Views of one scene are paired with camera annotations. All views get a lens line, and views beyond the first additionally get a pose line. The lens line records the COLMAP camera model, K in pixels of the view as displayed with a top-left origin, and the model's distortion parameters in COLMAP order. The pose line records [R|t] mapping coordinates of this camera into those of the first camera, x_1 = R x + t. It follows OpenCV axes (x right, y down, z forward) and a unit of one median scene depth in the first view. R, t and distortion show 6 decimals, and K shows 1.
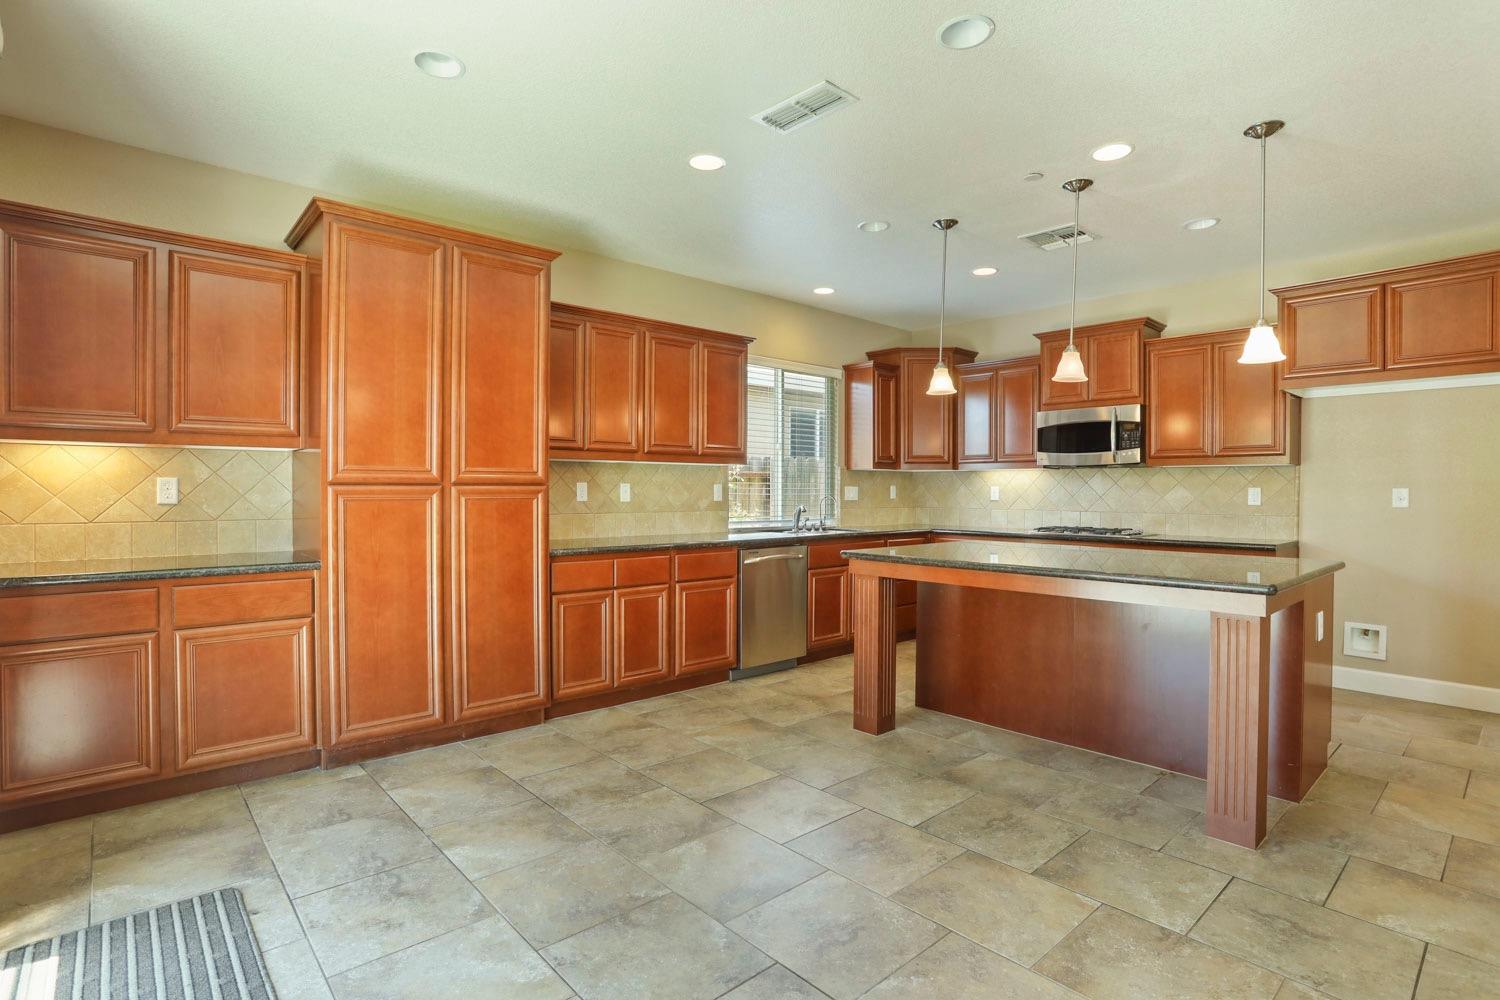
lens RADIAL K [[738.5, 0, 742.3], [0, 738.5, 496.5], [0, 0, 1]] dist [-0.079836, 0.036991]
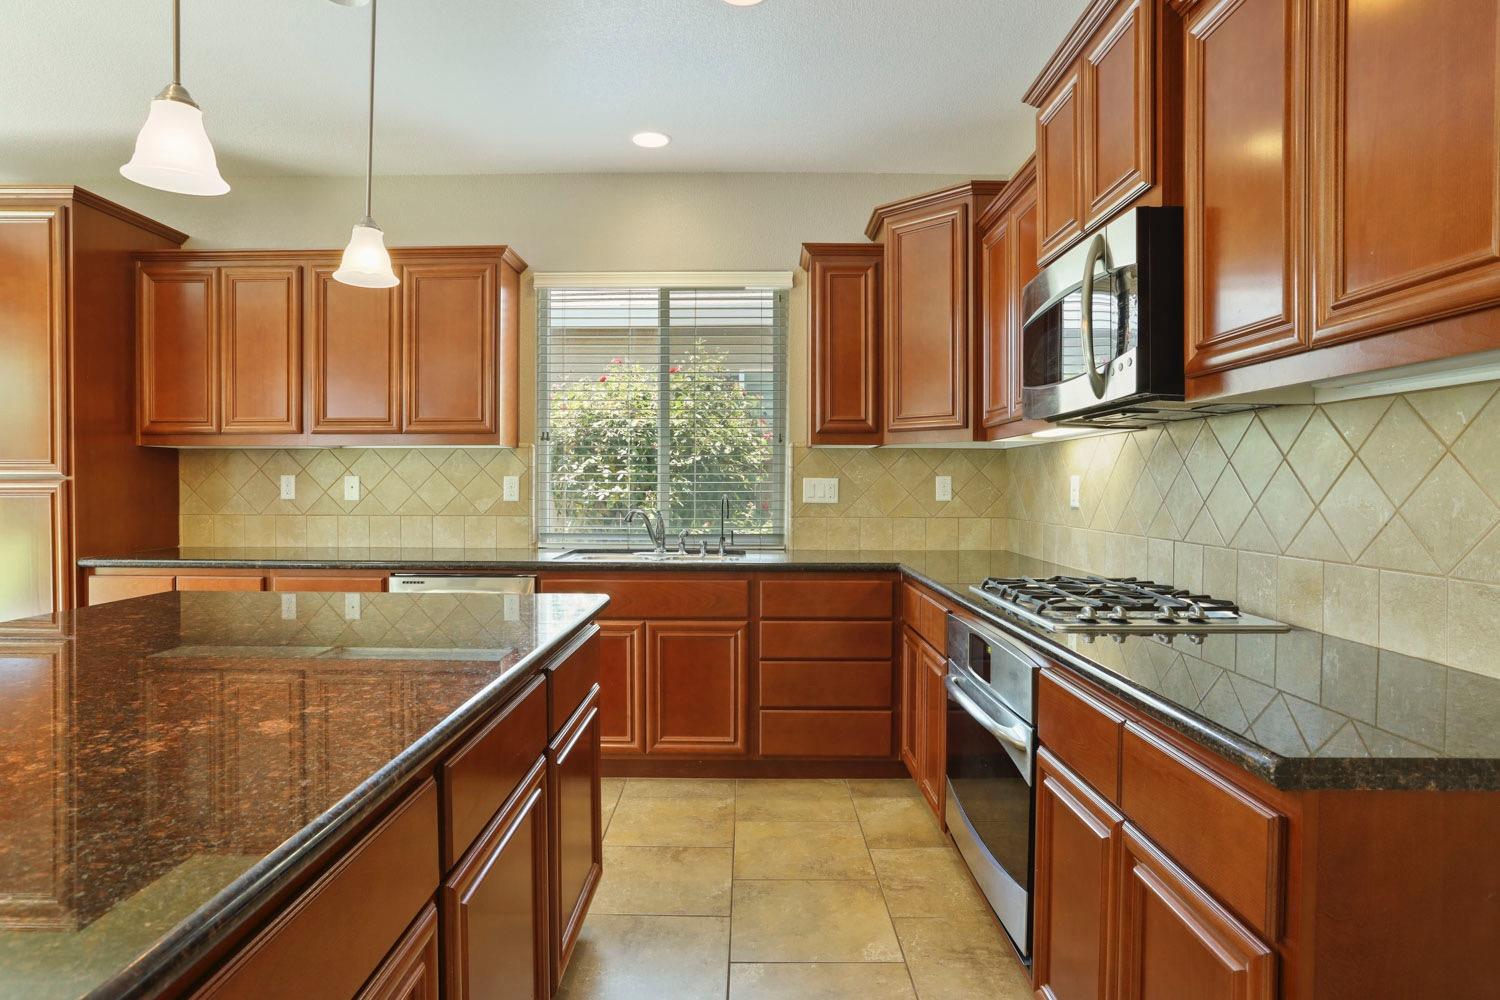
lens RADIAL K [[835.9, 0, 744.7], [0, 835.9, 496.9], [0, 0, 1]] dist [-0.061696, 0.001785]
pose [[0.744550, 0.008219, -0.667516, 0.690568], [-0.005714, 0.999966, 0.005939, -0.003733], [0.667543, -0.000608, 0.744571, 0.646647]]
